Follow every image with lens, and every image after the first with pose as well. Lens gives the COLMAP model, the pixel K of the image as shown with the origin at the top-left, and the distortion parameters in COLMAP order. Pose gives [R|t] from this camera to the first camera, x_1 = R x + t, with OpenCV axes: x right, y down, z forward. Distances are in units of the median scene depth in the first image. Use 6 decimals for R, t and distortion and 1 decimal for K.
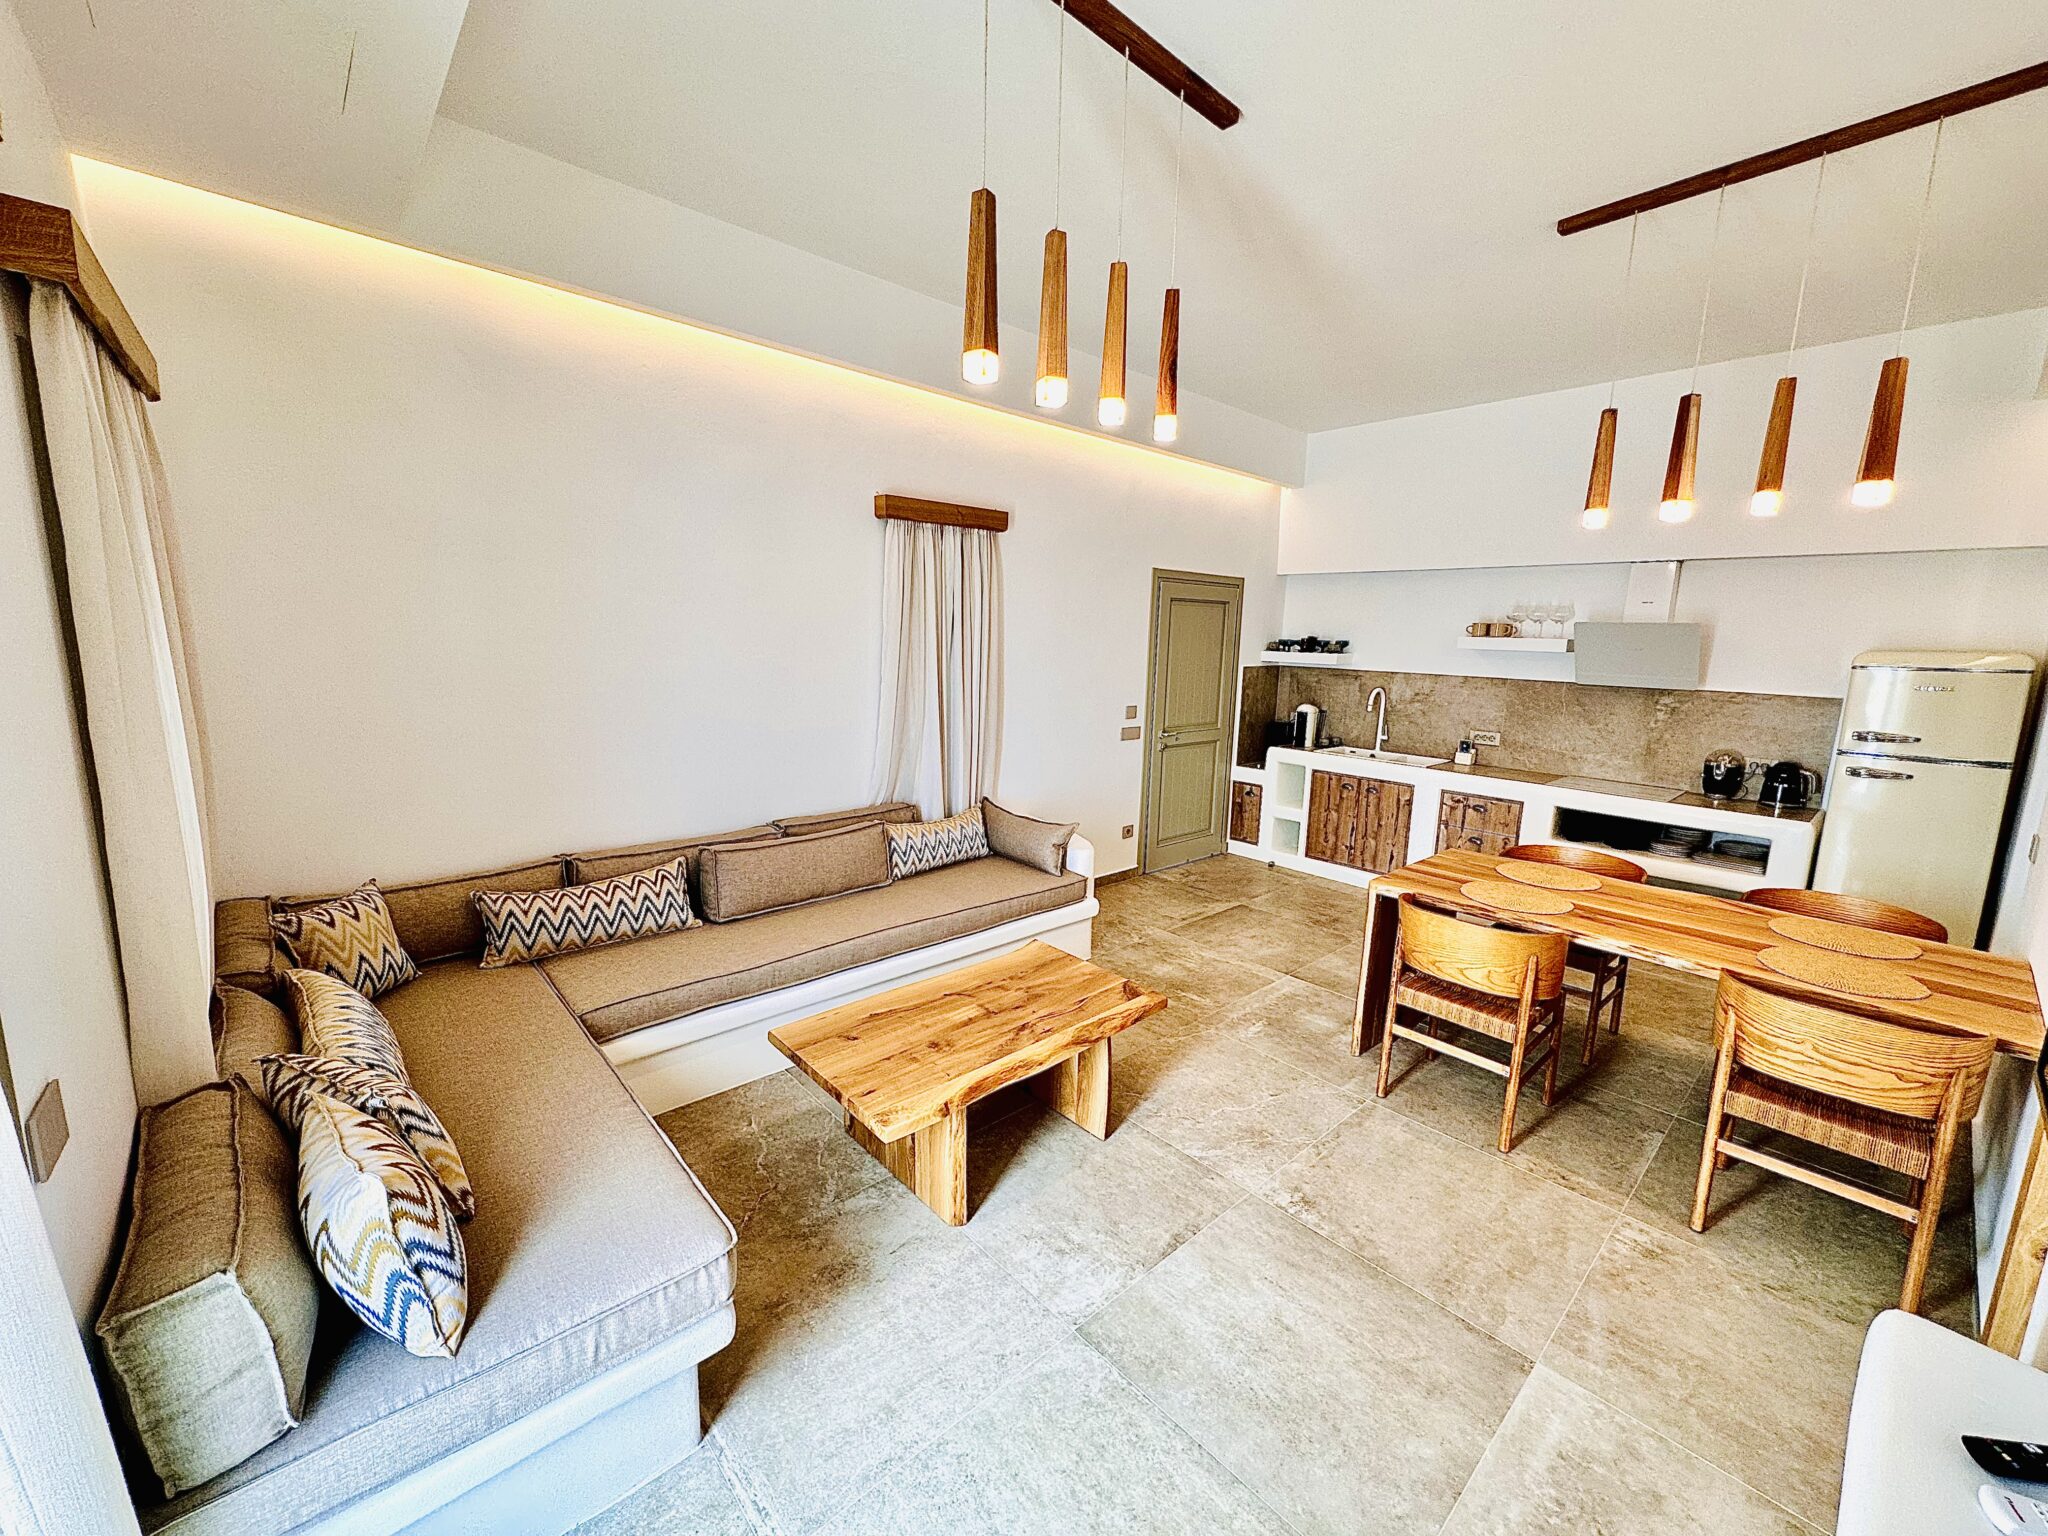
lens RADIAL K [[812.9, 0, 1017.1], [0, 812.9, 774.0], [0, 0, 1]] dist [-0.002170, -0.000096]
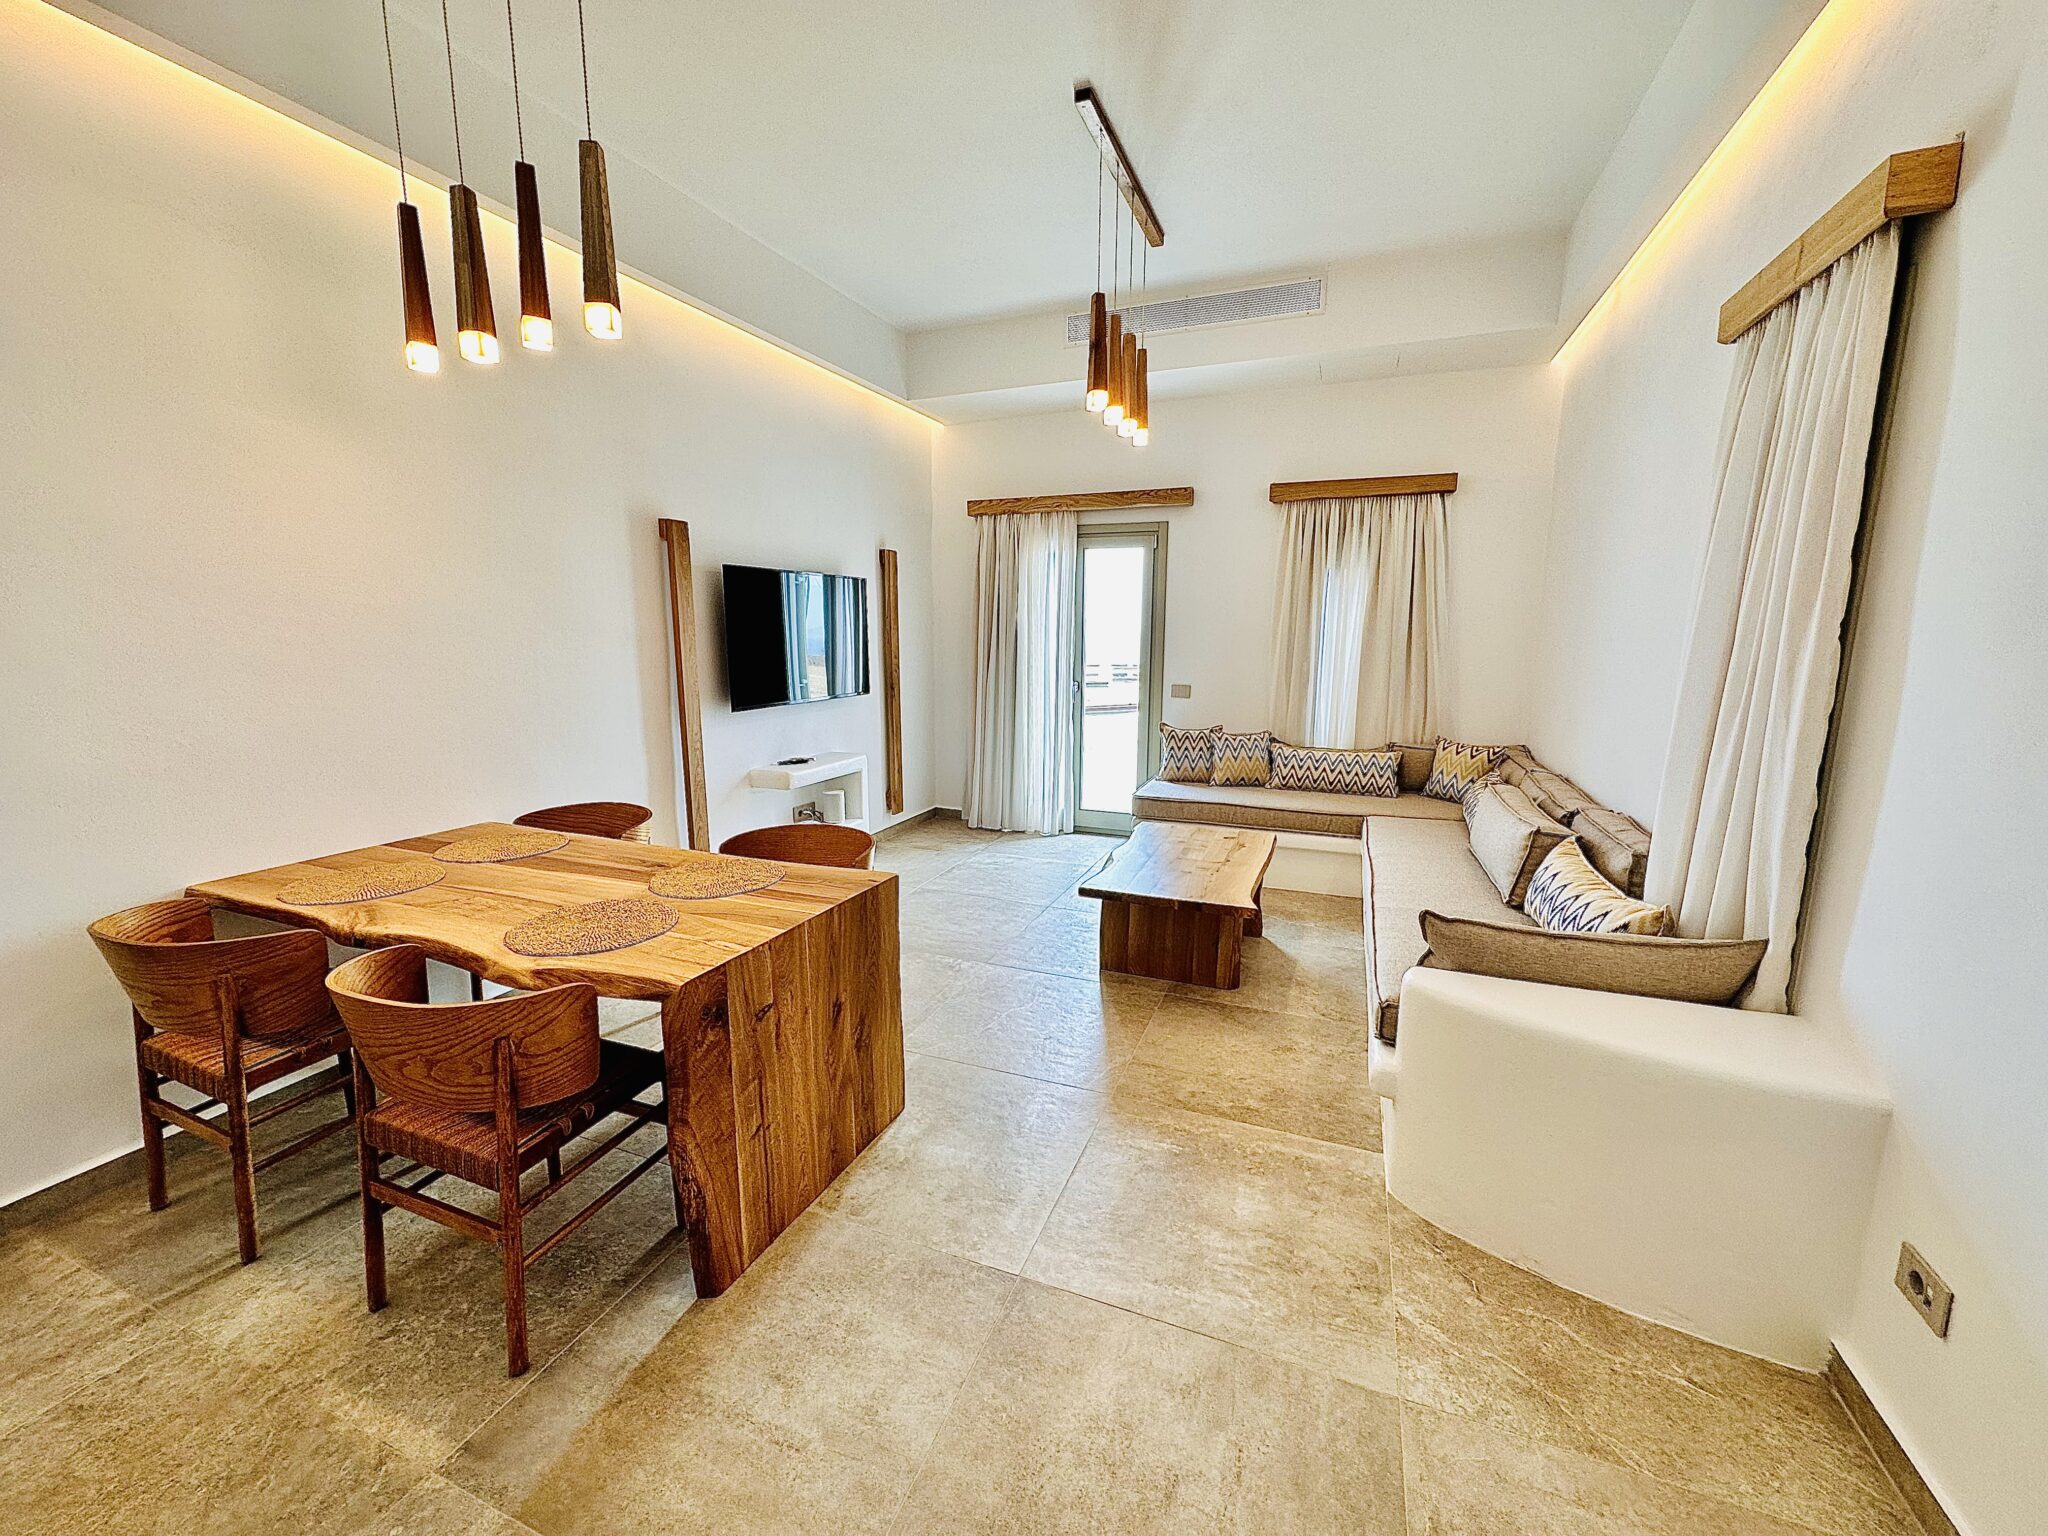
lens RADIAL K [[812.9, 0, 1028.8], [0, 812.9, 768.6], [0, 0, 1]] dist [-0.002170, -0.000096]
pose [[-0.894421, 0.058272, -0.443414, 0.491435], [-0.096401, 0.943047, 0.318385, -0.154655], [0.436713, 0.327515, -0.837863, 1.229907]]
